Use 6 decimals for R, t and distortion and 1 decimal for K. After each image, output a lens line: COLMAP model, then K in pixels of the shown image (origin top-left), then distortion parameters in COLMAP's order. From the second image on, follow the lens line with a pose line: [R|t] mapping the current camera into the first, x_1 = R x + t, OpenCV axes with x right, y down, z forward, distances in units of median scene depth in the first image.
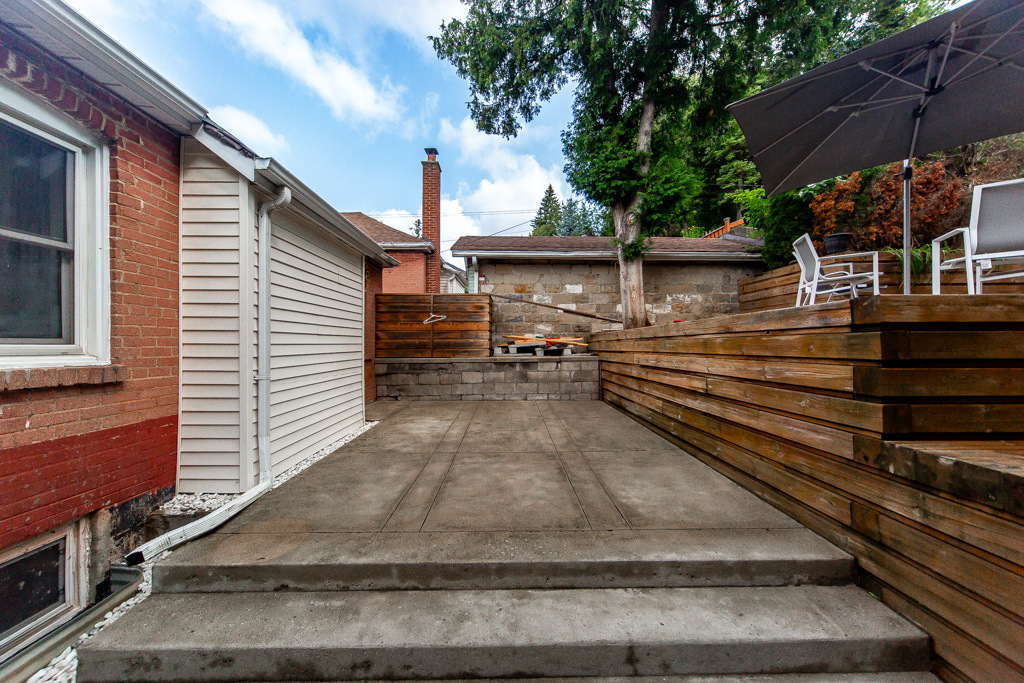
lens RADIAL K [[357.2, 0, 507.1], [0, 357.2, 345.9], [0, 0, 1]] dist [0.006674, -0.001200]
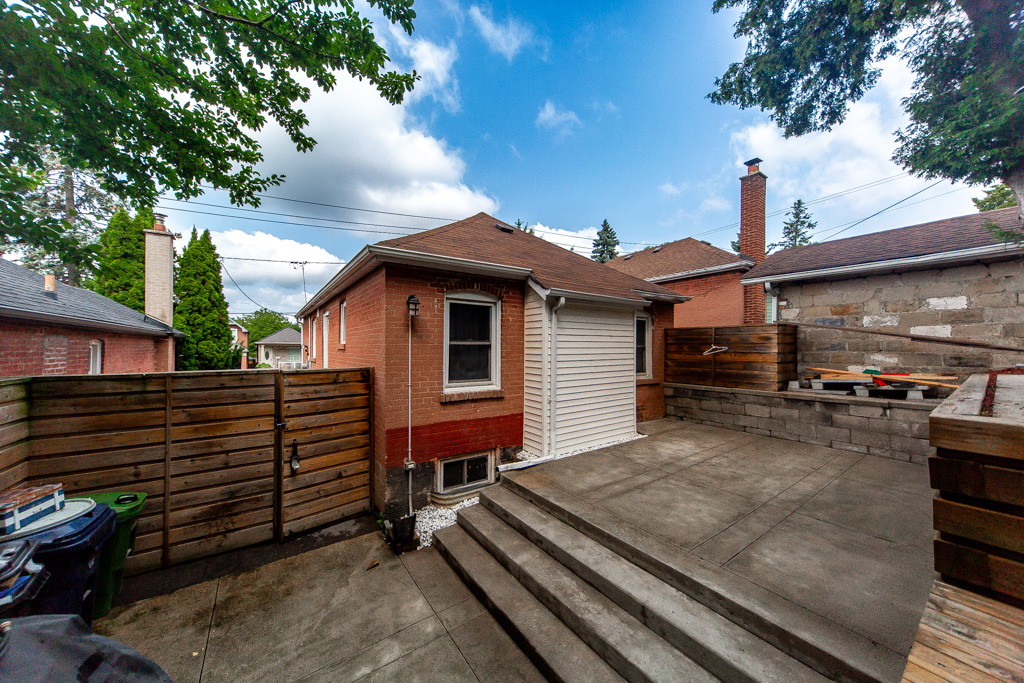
lens RADIAL K [[357.2, 0, 507.6], [0, 357.2, 338.9], [0, 0, 1]] dist [0.006674, -0.001200]
pose [[0.555590, -0.012749, -0.831358, 0.379268], [-0.001579, 0.999864, -0.016389, -0.100822], [0.831455, 0.010418, 0.555495, -0.124754]]
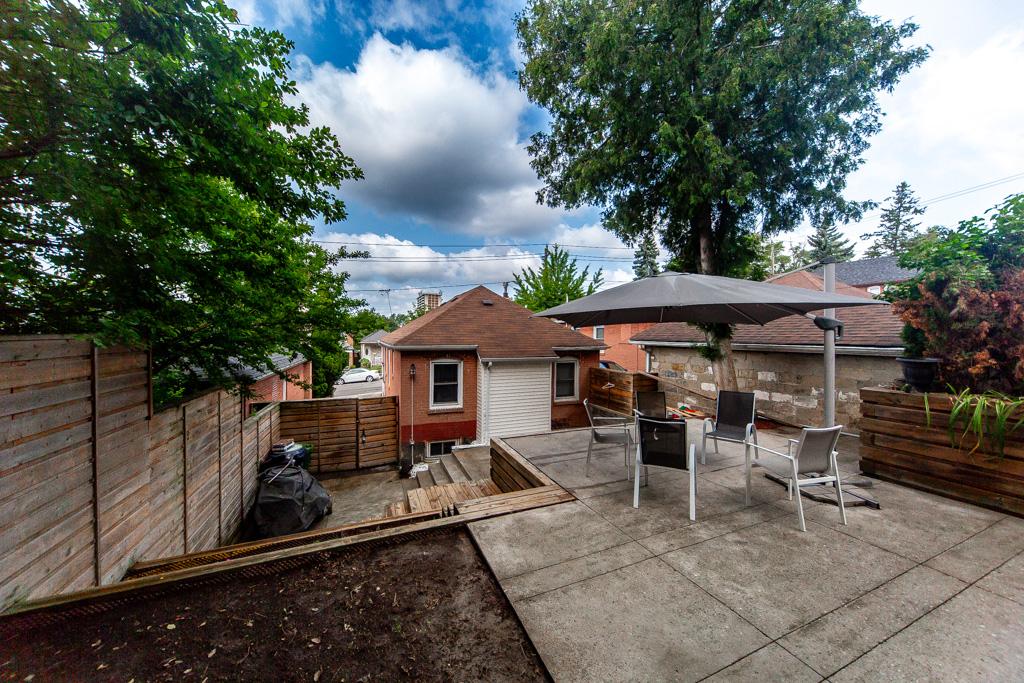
lens RADIAL K [[357.2, 0, 505.6], [0, 357.2, 334.6], [0, 0, 1]] dist [0.006674, -0.001200]
pose [[0.351085, 0.008562, -0.936304, 1.325552], [-0.008187, 0.999948, 0.006074, -0.358072], [0.936308, 0.005533, 0.351137, -0.049127]]
